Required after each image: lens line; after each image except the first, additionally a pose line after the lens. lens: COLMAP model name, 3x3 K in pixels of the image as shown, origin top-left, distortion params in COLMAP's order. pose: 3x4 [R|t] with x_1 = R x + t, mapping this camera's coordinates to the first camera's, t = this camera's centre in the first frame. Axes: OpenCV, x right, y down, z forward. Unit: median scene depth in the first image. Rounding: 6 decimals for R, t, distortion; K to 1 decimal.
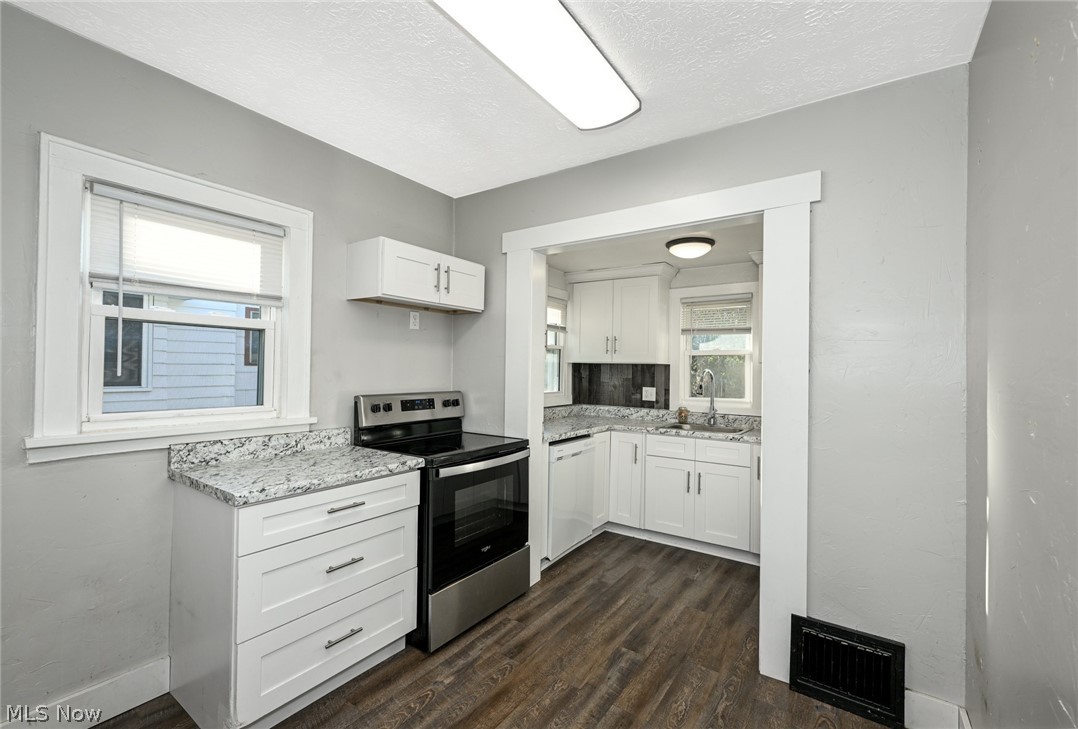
lens RADIAL K [[448.1, 0, 539.0], [0, 448.1, 364.5], [0, 0, 1]] dist [-0.003068, -0.000134]
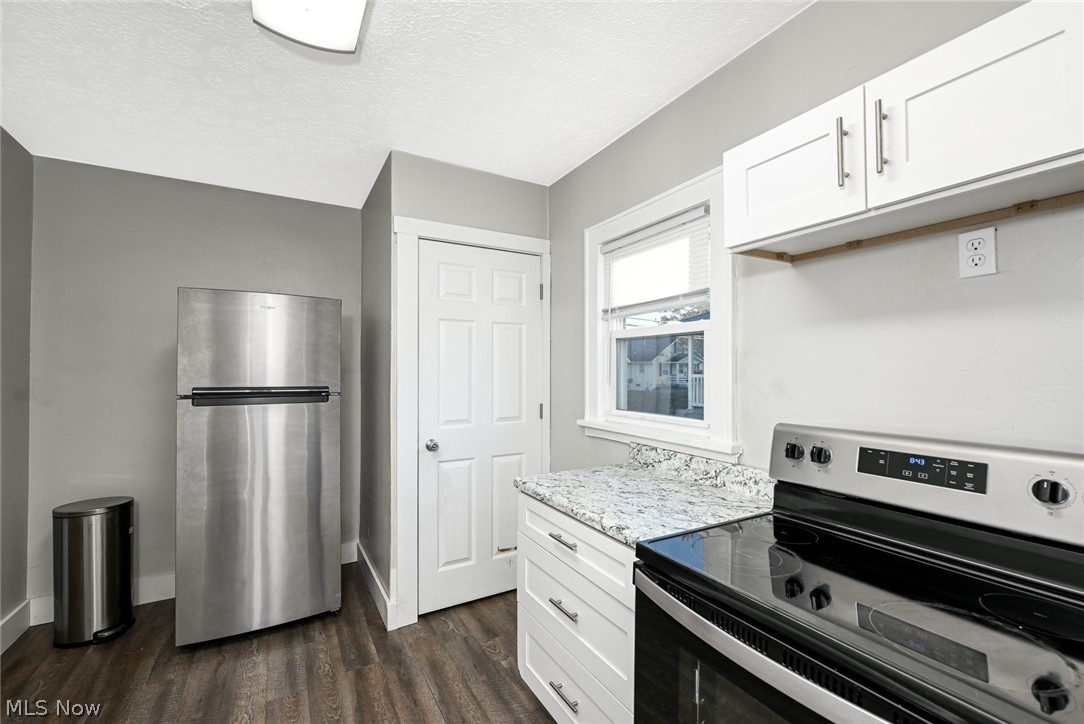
lens RADIAL K [[451.0, 0, 542.0], [0, 451.0, 362.0], [0, 0, 1]] dist [0.000625, 0.000083]
pose [[-0.421811, -0.031620, -0.906132, 0.300581], [0.004216, 0.999312, -0.036834, 0.011157], [0.906674, -0.019358, -0.421387, 1.101884]]
